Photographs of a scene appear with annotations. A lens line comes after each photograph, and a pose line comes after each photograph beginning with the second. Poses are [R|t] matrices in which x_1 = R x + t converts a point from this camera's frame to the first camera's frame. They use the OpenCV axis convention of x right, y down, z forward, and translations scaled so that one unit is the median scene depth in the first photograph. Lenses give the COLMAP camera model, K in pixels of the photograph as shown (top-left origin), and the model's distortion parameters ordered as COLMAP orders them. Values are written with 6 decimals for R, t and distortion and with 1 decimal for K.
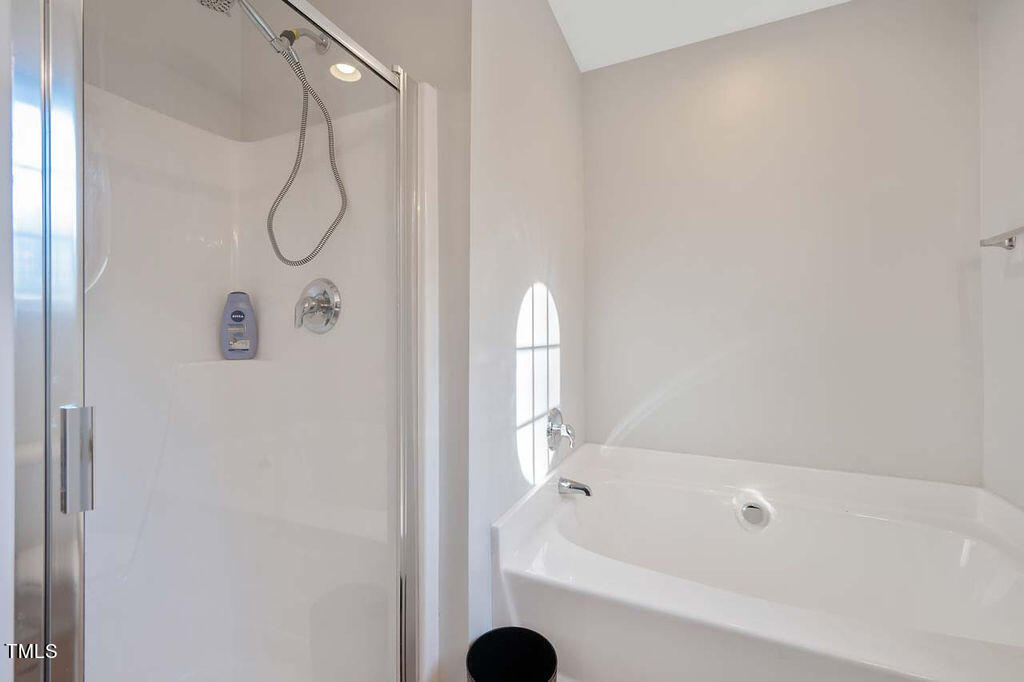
lens RADIAL K [[422.4, 0, 507.2], [0, 422.4, 326.7], [0, 0, 1]] dist [0.001667, 0.000261]
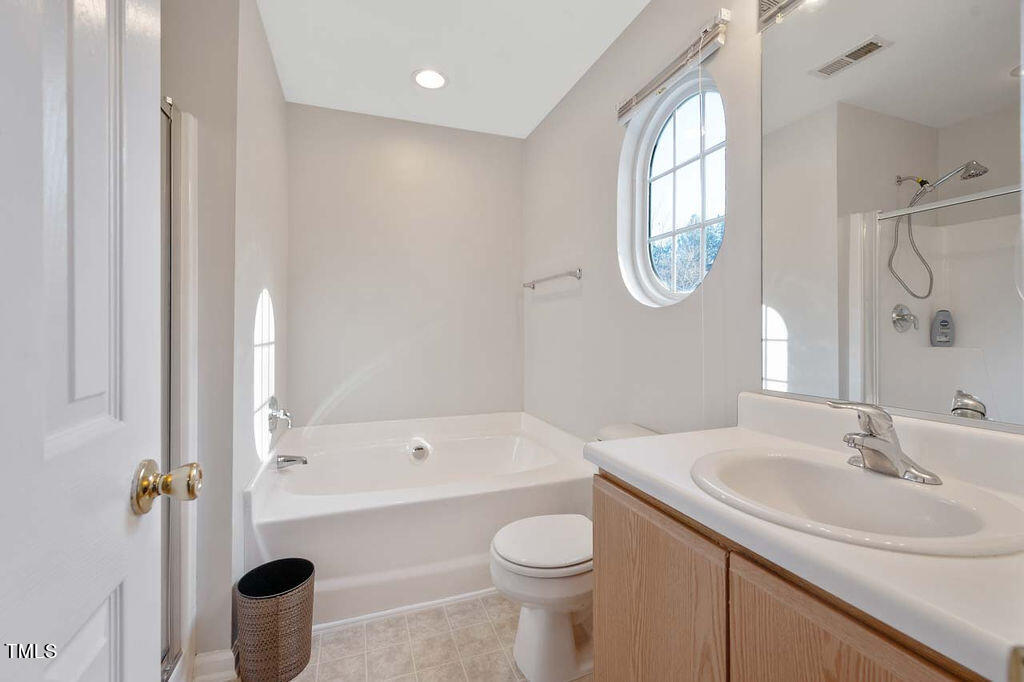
lens RADIAL K [[433.0, 0, 509.8], [0, 433.0, 311.6], [0, 0, 1]] dist [0.012289, 0.000195]
pose [[0.709635, 0.026987, 0.704053, -0.287407], [-0.011315, 0.999574, -0.026911, -0.015340], [-0.704479, 0.011130, 0.709637, -0.320446]]
